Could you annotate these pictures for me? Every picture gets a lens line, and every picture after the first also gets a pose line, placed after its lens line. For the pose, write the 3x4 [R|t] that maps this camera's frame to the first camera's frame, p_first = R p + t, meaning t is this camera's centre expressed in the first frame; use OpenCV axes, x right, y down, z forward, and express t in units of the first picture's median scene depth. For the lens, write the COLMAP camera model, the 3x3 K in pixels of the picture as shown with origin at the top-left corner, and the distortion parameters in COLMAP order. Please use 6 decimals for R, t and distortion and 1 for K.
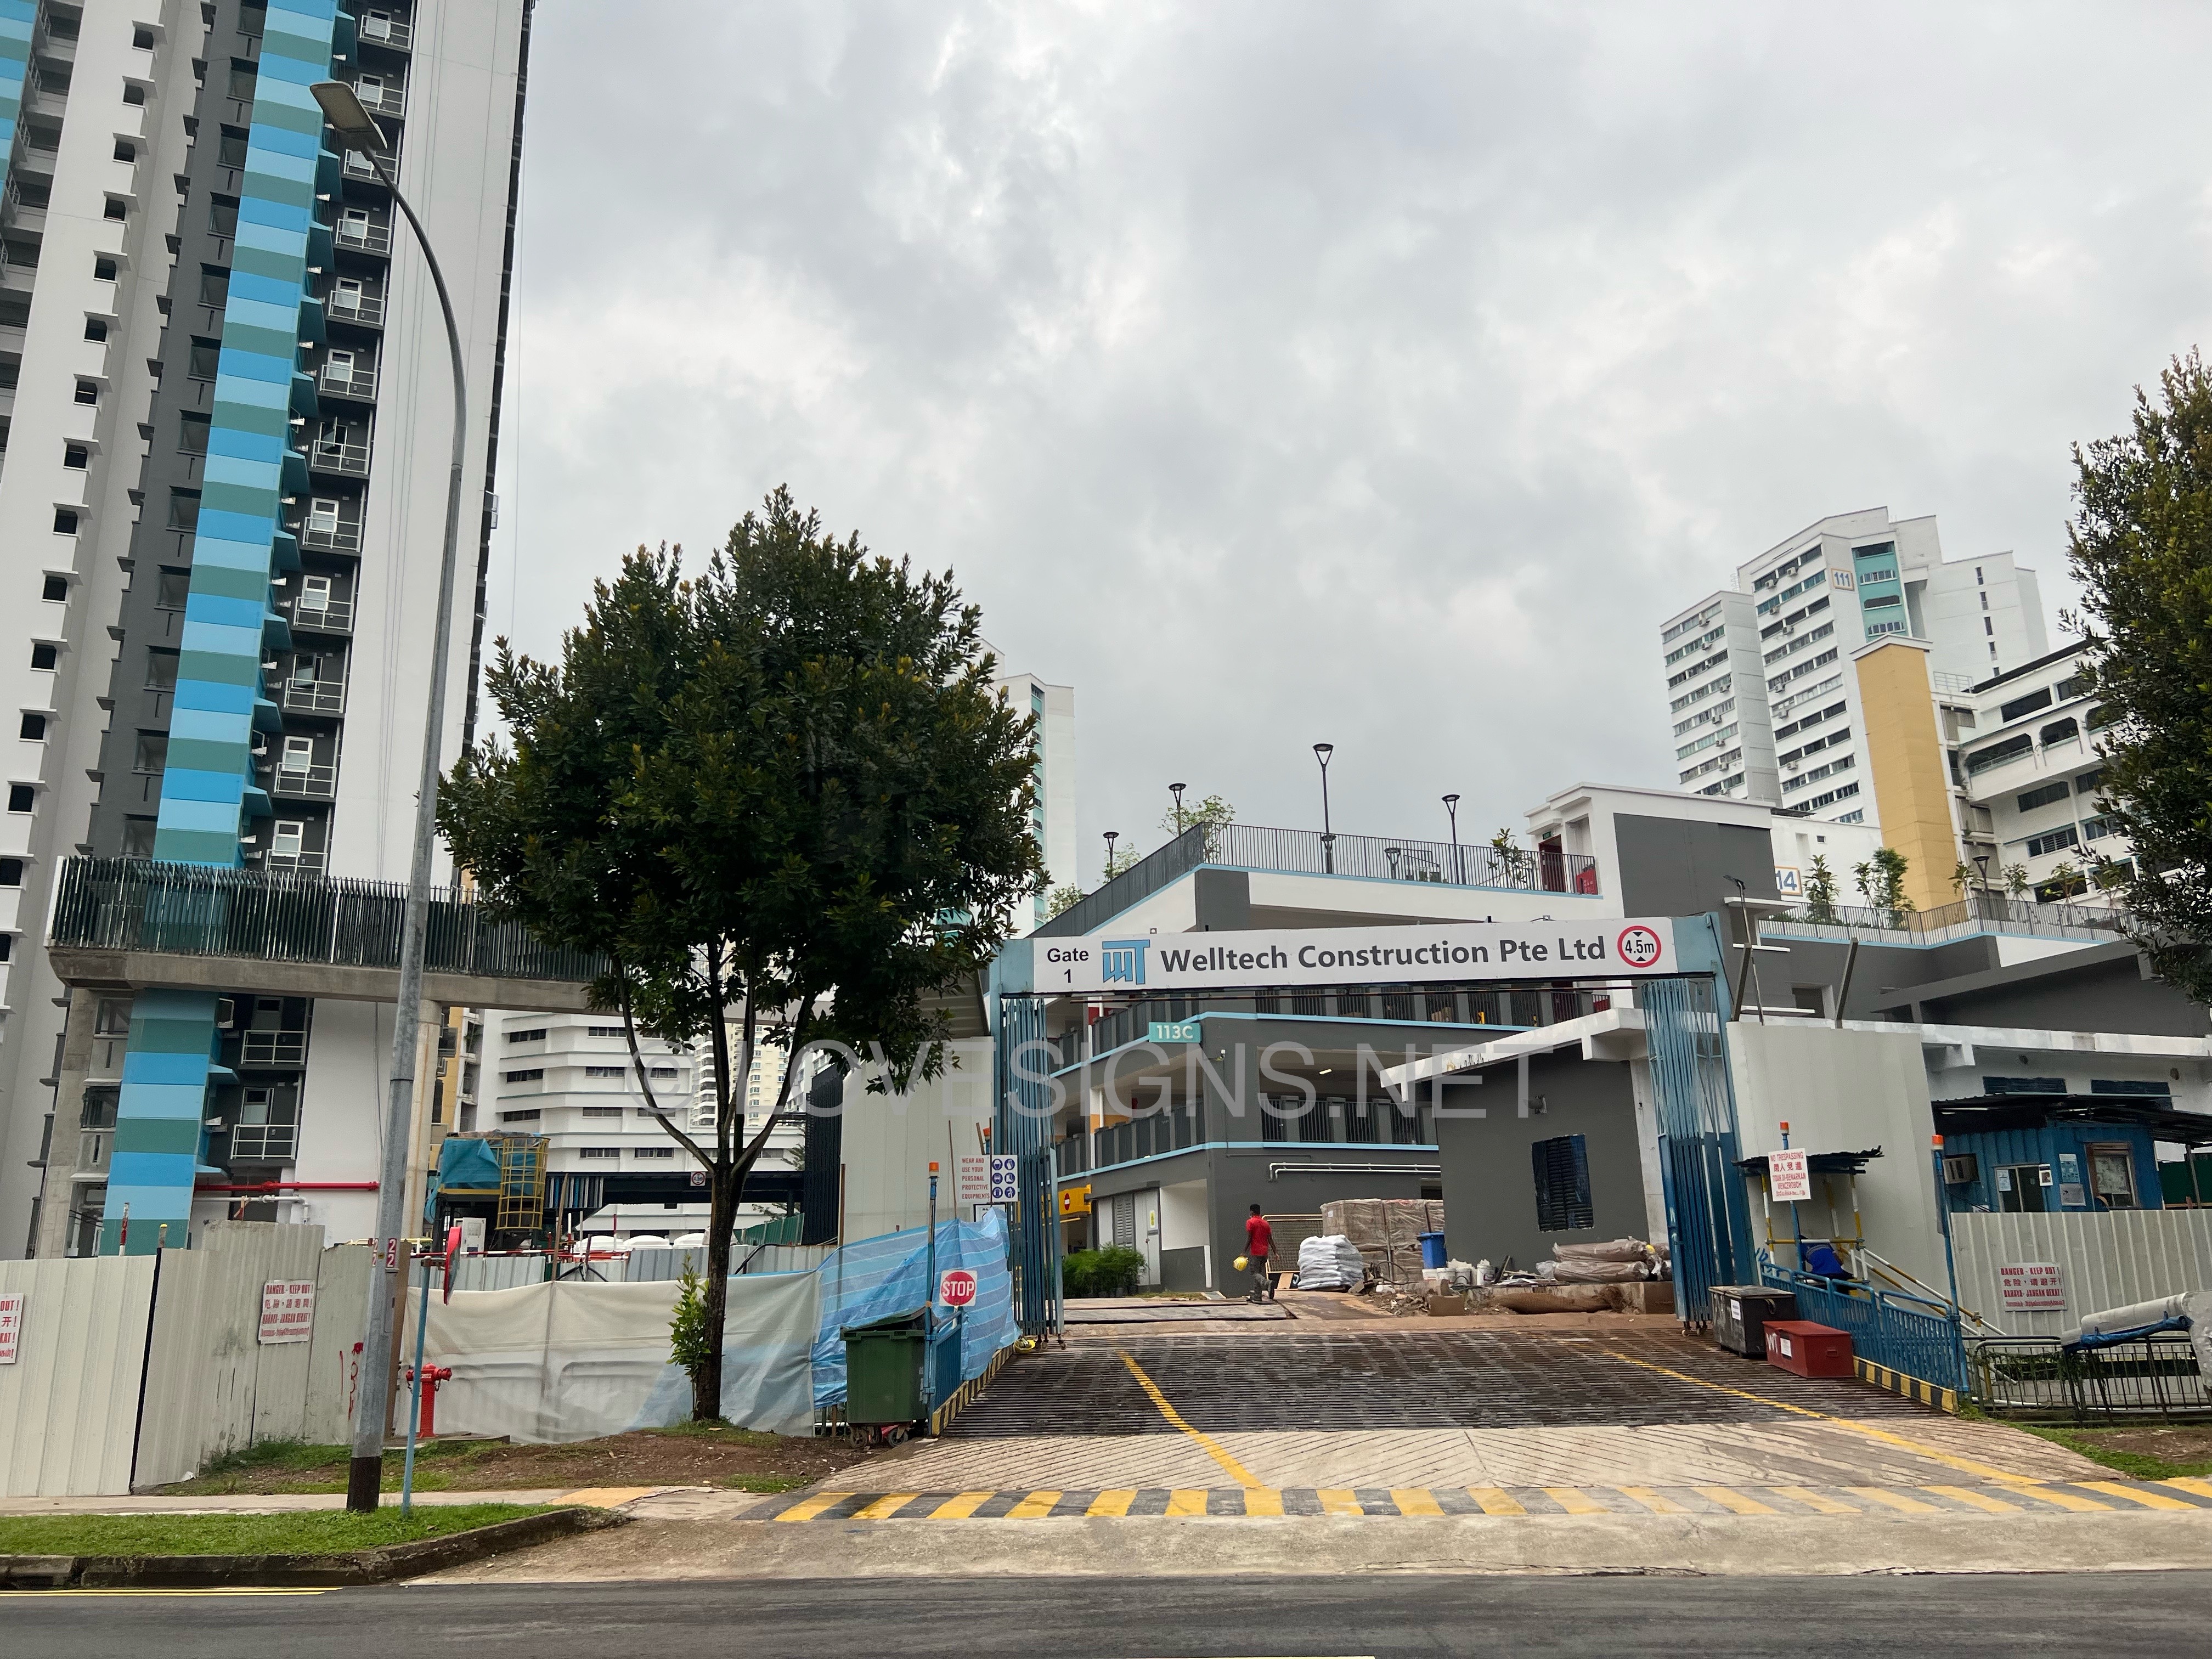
lens RADIAL K [[1674.7, 0, 1132.6], [0, 1674.7, 845.6], [0, 0, 1]] dist [0.048645, -0.053738]
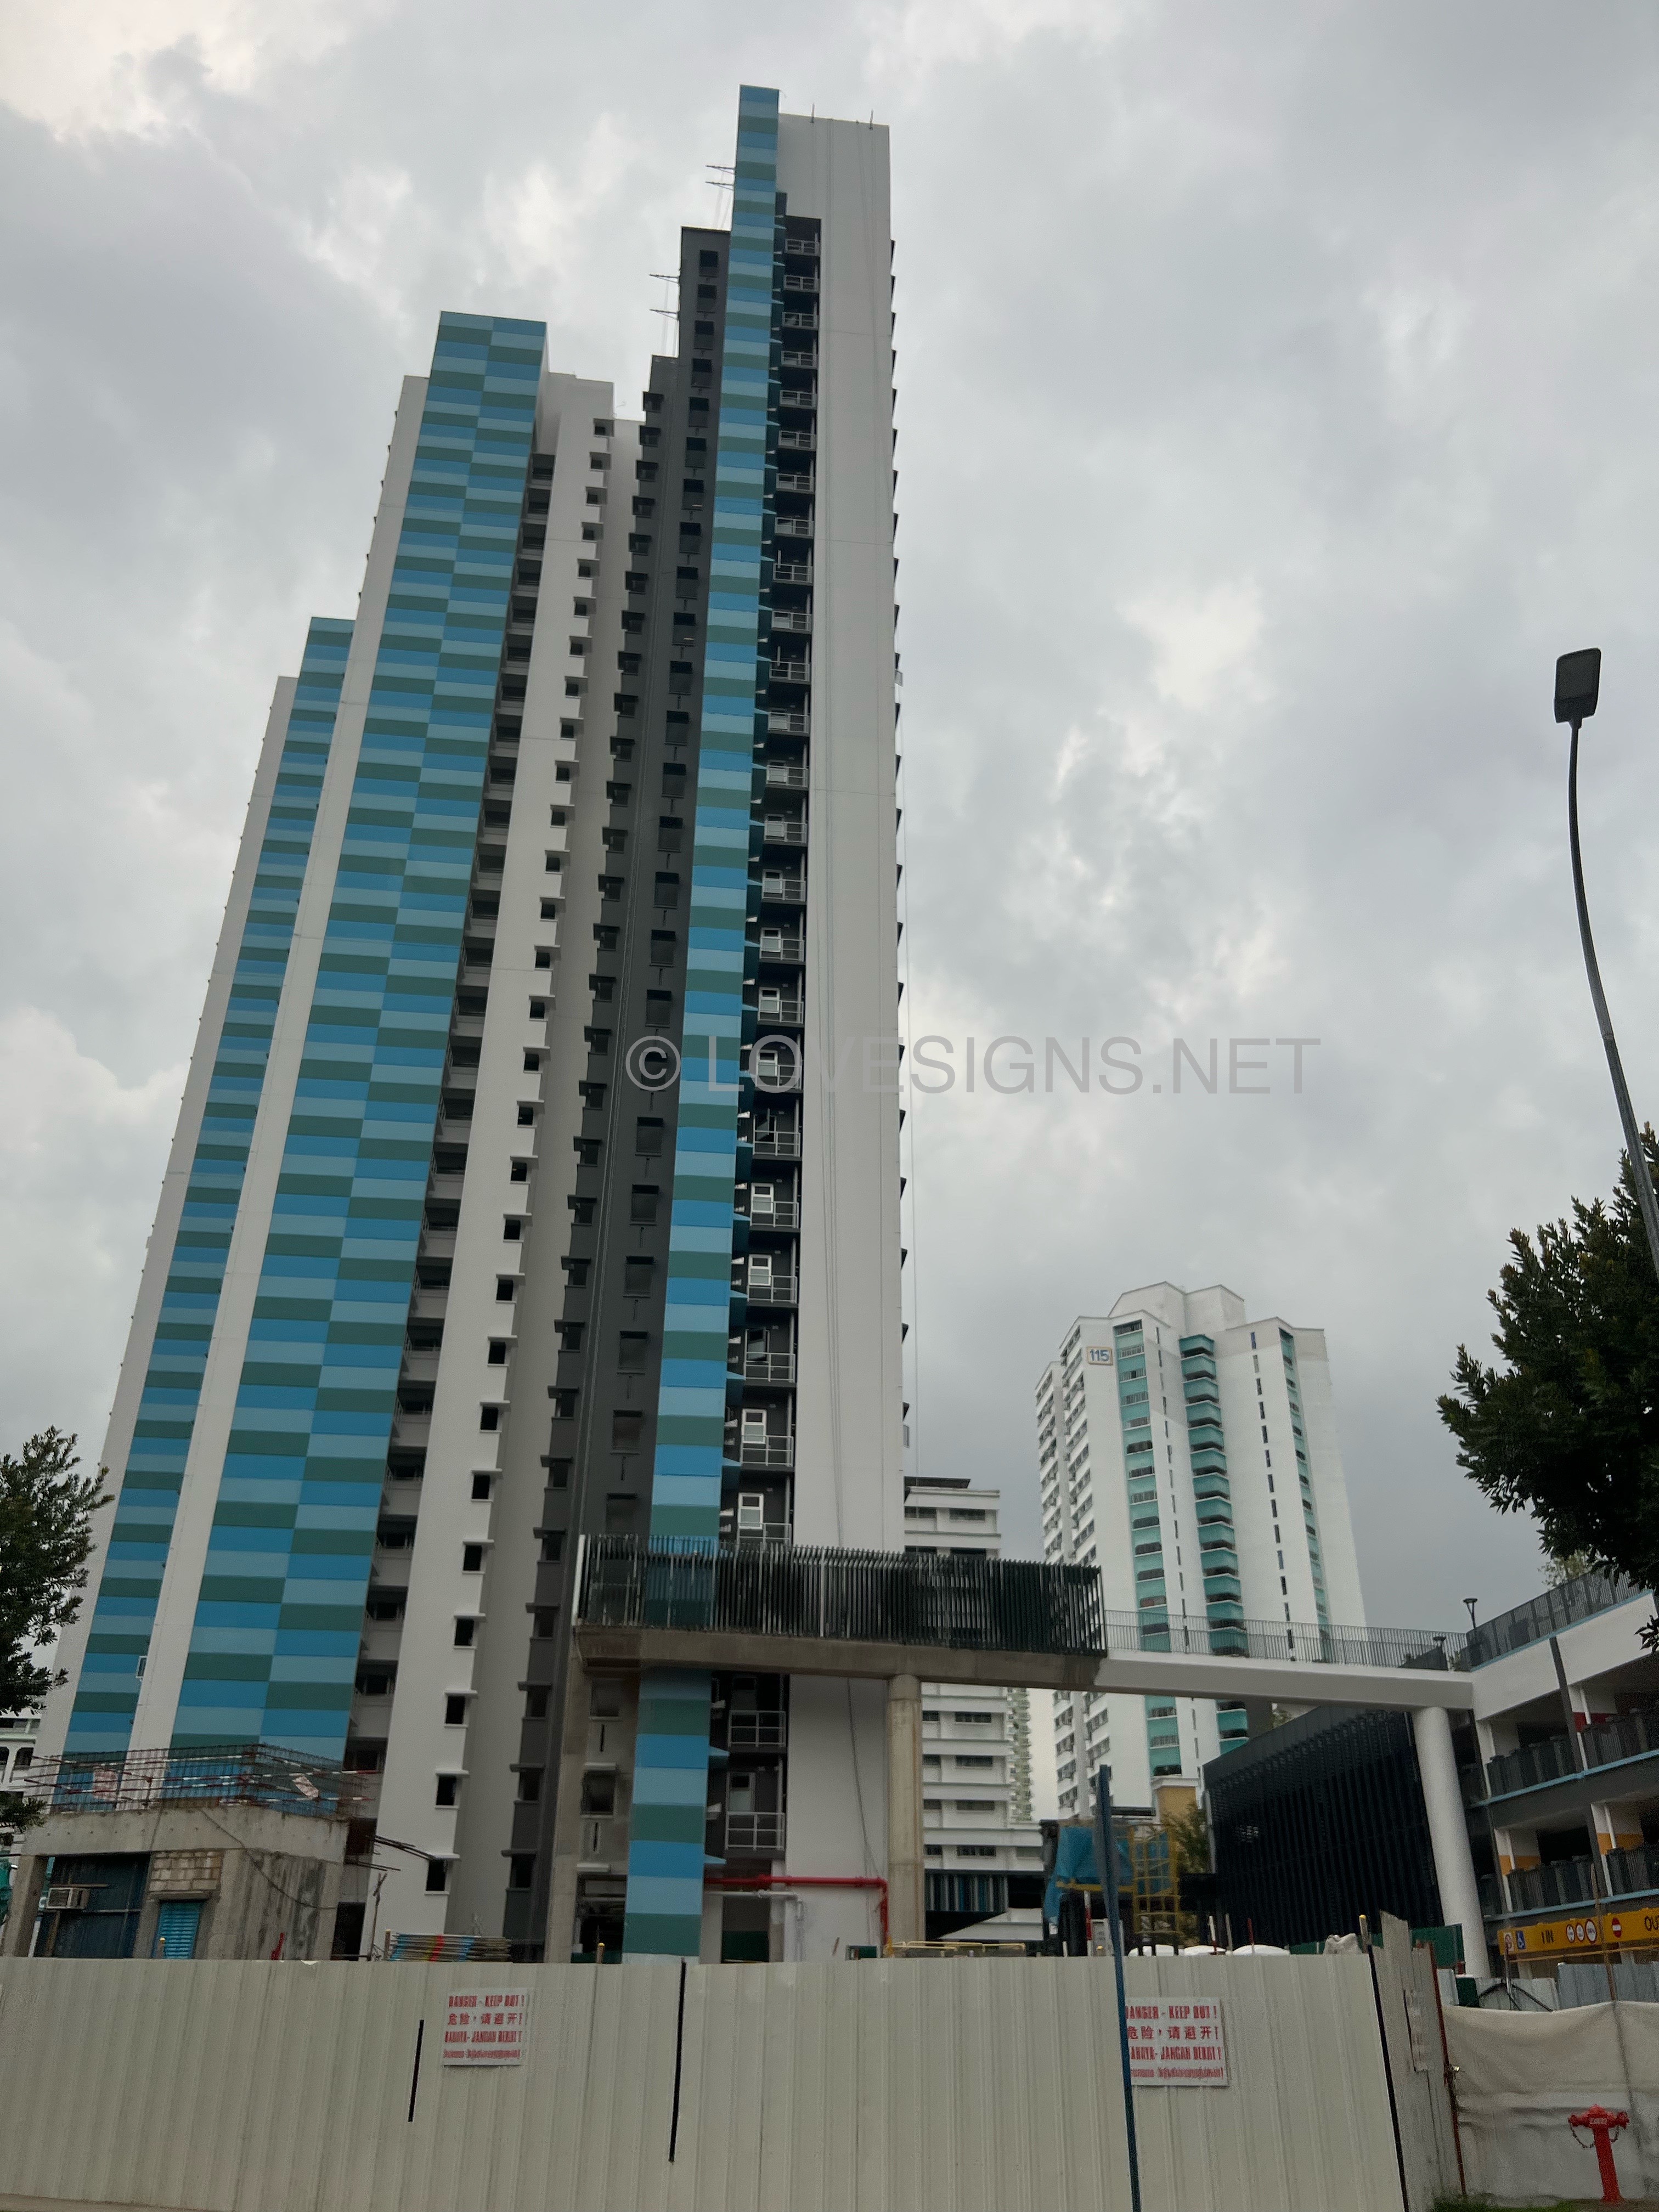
lens RADIAL K [[1684.6, 0, 836.1], [0, 1684.6, 1114.9], [0, 0, 1]] dist [0.039439, -0.054895]
pose [[0.961467, -0.101852, -0.255357, -0.295210], [0.040384, 0.971089, -0.235277, 0.008866], [0.271938, 0.215898, 0.937783, 0.008131]]
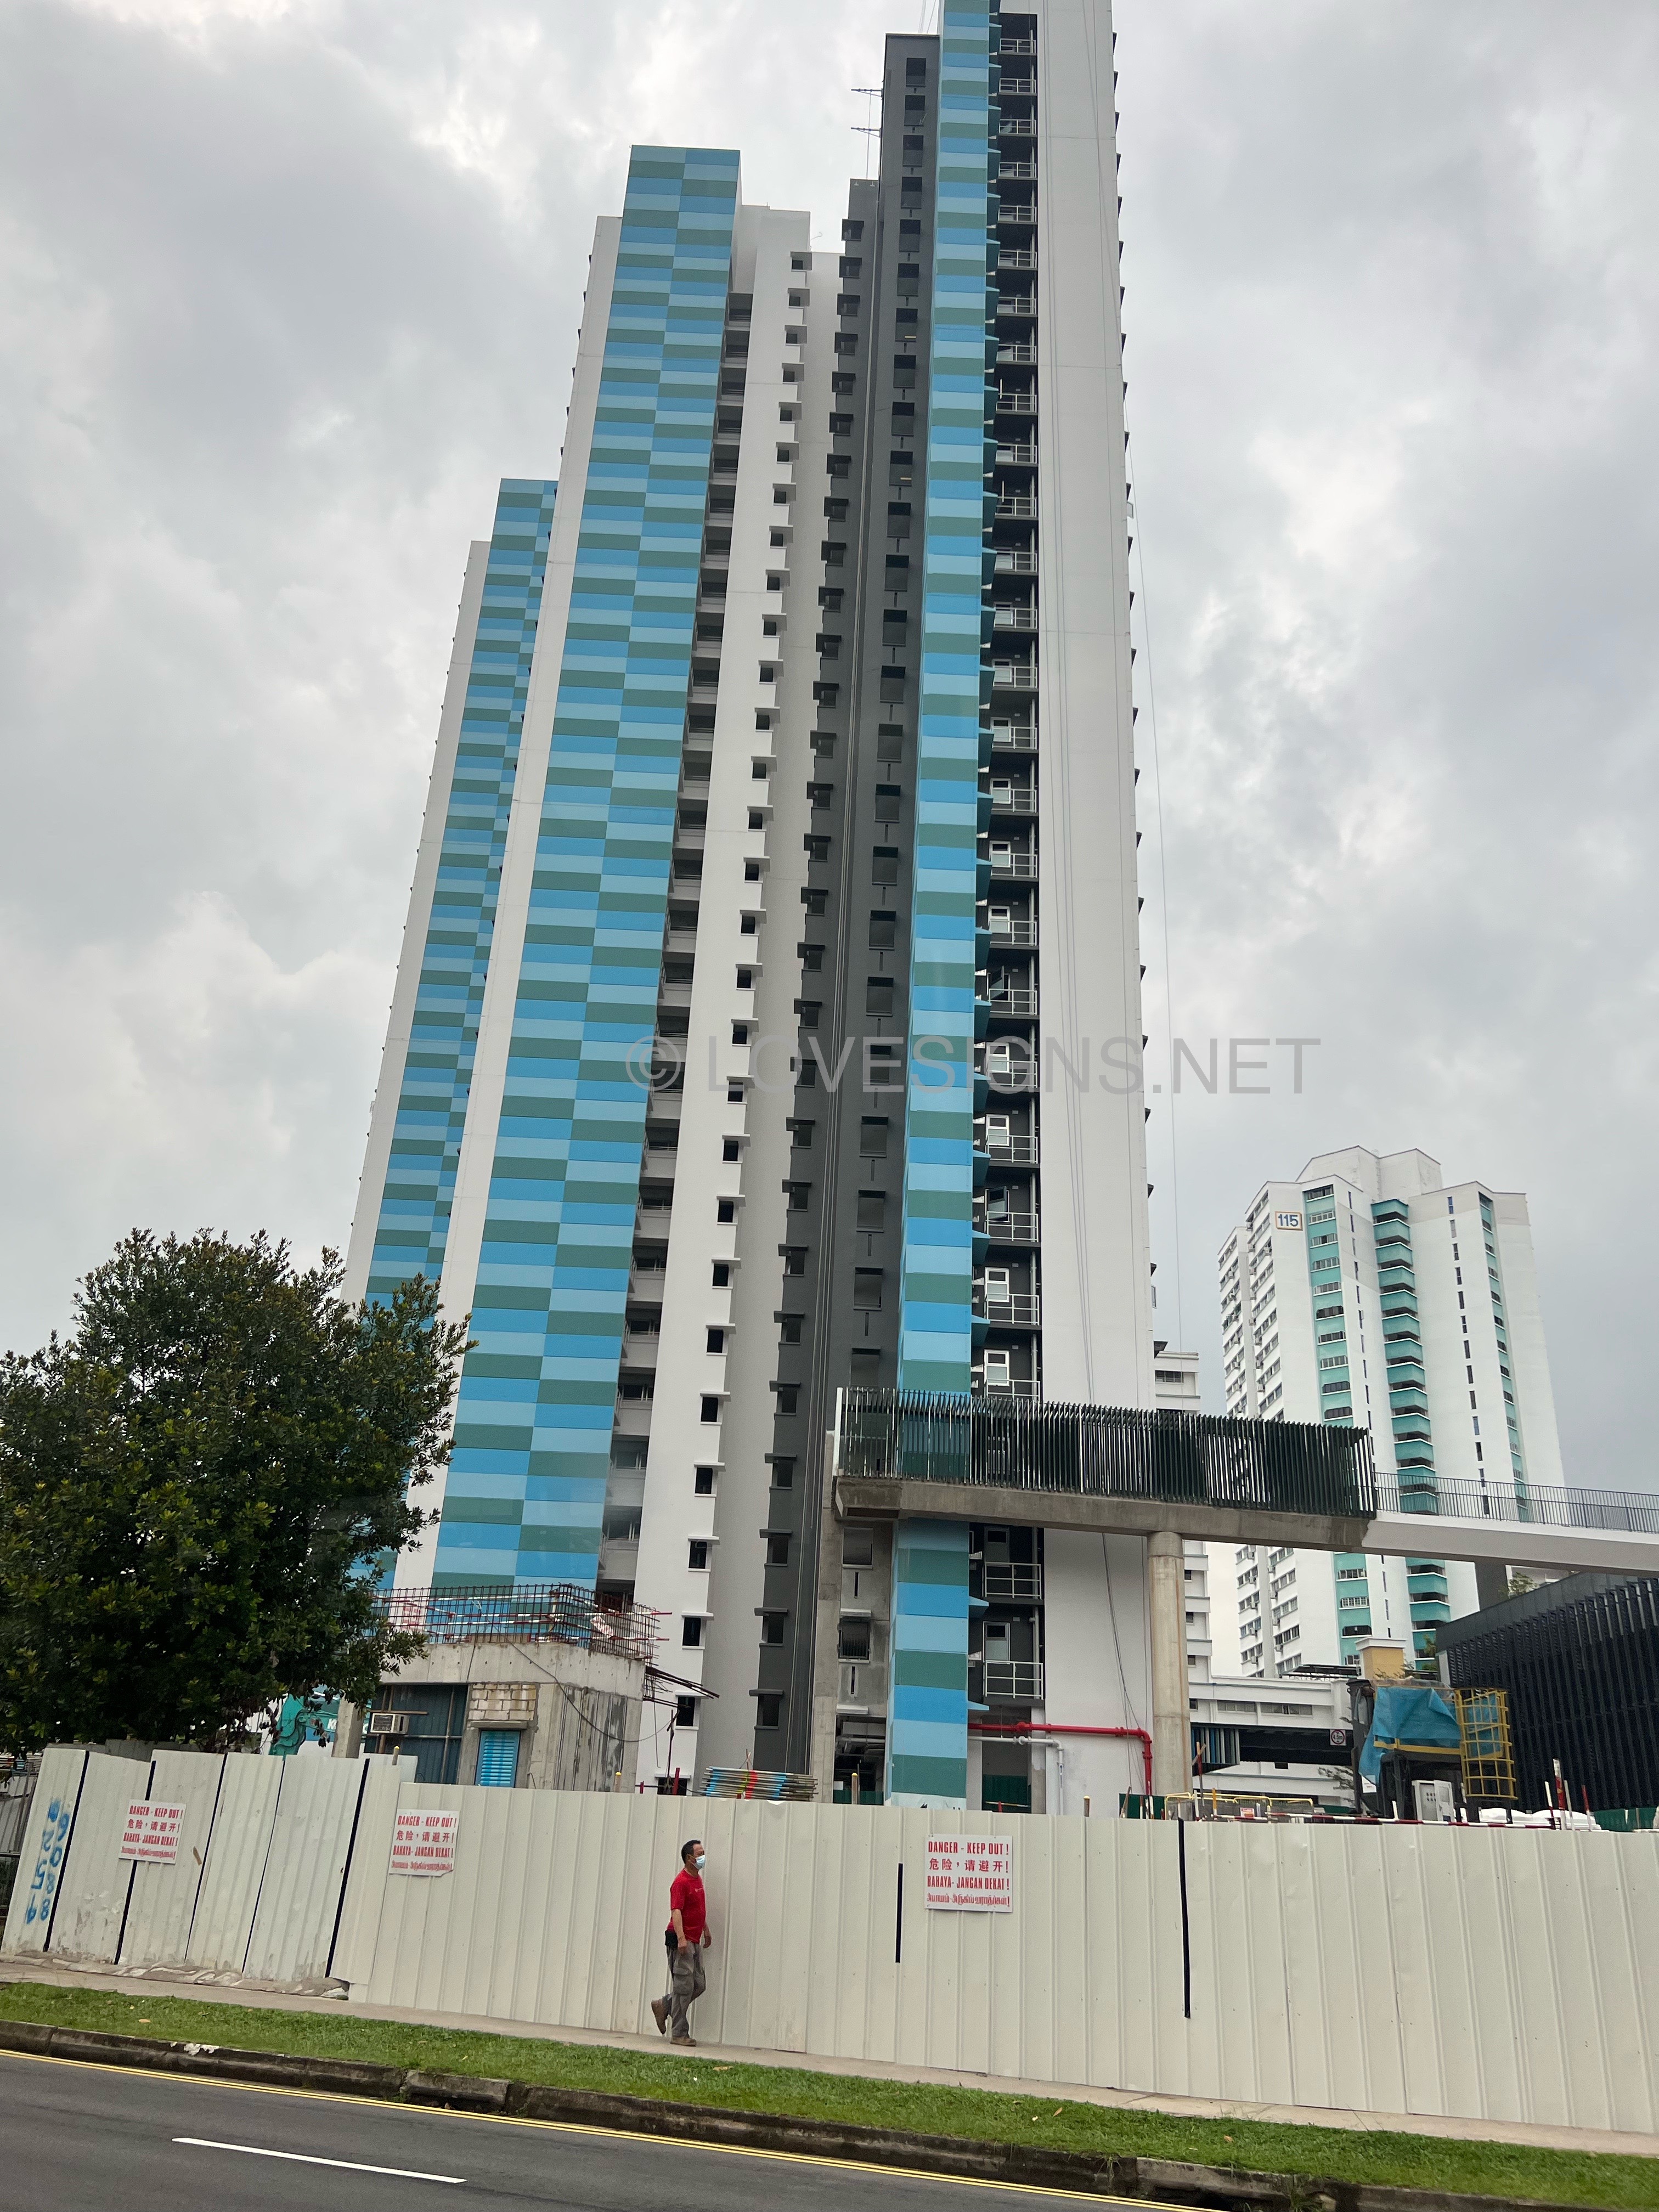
lens RADIAL K [[1672.6, 0, 829.0], [0, 1672.6, 1116.3], [0, 0, 1]] dist [0.042181, -0.039151]
pose [[0.931954, -0.085127, -0.352442, -0.402077], [0.029006, 0.986437, -0.161558, 0.010279], [0.361415, 0.140342, 0.921783, 0.015230]]
